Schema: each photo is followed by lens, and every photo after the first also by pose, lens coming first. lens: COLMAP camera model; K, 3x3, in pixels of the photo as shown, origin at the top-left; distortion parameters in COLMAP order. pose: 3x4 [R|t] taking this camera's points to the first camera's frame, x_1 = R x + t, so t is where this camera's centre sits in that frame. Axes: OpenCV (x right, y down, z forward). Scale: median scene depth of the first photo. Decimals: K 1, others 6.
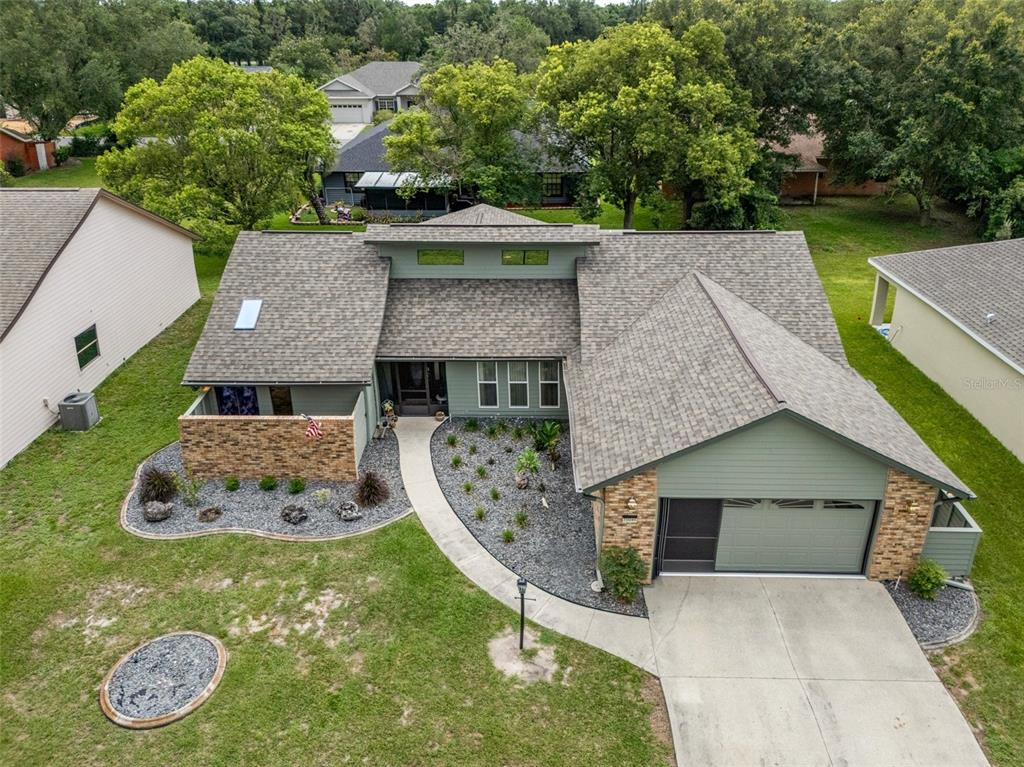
lens RADIAL K [[777.3, 0, 516.7], [0, 777.3, 342.0], [0, 0, 1]] dist [0.038138, -0.028118]
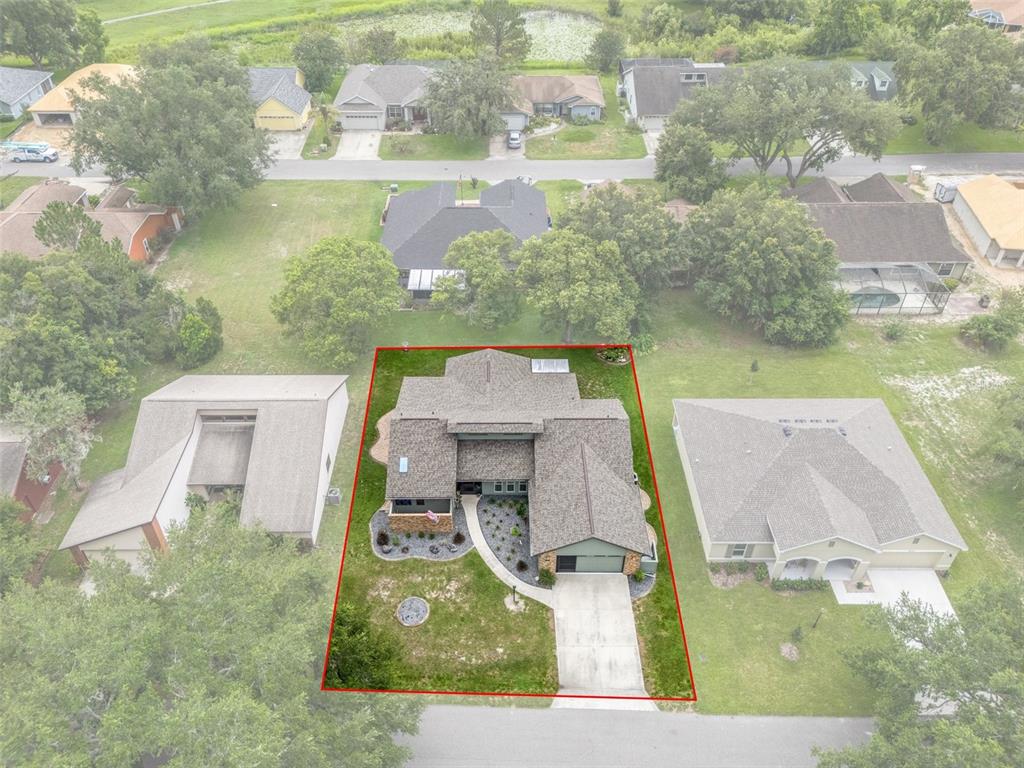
lens RADIAL K [[777.3, 0, 507.4], [0, 777.3, 381.3], [0, 0, 1]] dist [0.038138, -0.028118]
pose [[0.999819, -0.013112, 0.013754, -0.047566], [0.008360, 0.953487, 0.301318, -1.285018], [-0.017065, -0.301149, 0.953424, -1.621379]]
